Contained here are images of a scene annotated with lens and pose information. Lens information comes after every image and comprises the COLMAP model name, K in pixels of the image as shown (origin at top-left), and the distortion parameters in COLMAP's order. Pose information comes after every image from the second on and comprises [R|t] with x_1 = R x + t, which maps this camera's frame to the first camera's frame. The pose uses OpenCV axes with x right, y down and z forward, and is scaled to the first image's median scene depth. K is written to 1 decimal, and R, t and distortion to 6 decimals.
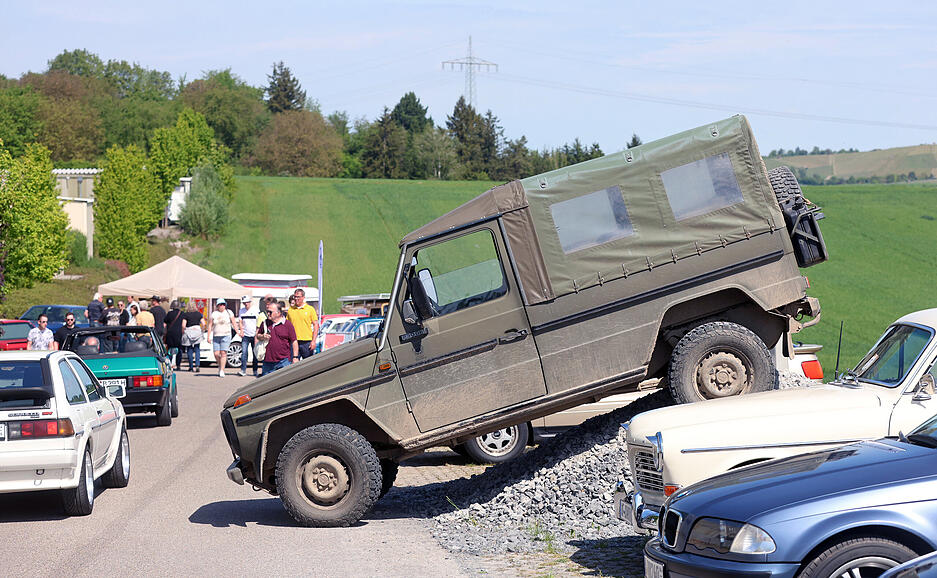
lens RADIAL K [[3531.1, 0, 468.5], [0, 3531.1, 288.9], [0, 0, 1]] dist [-0.108467, 0.000000]
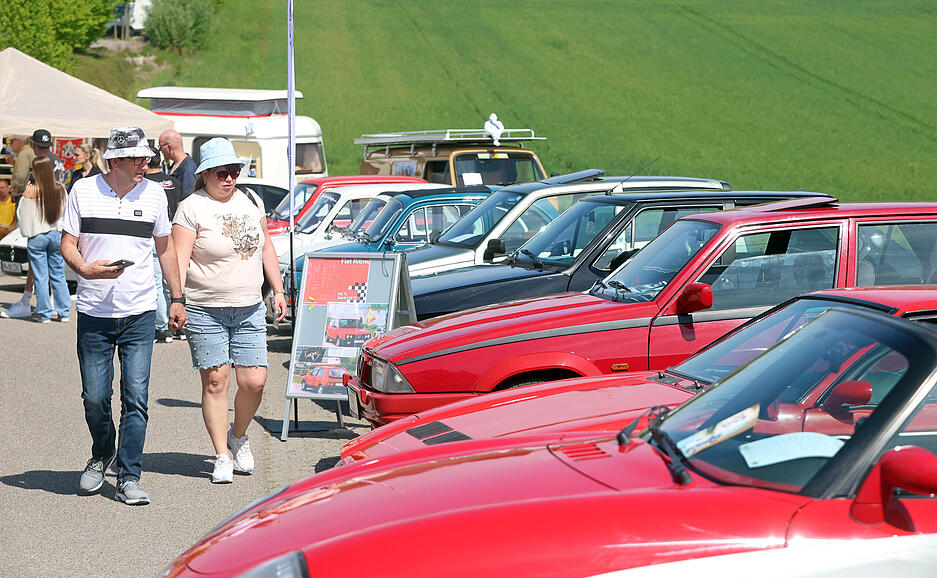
lens RADIAL K [[3939.2, 0, 468.5], [0, 3939.2, 289.2], [0, 0, 1]] dist [-0.520707, 0.000000]
pose [[0.999943, 0.005187, -0.009313, -0.006741], [-0.004791, 0.999106, 0.042013, 0.000241], [0.009522, -0.041966, 0.999074, 0.189210]]
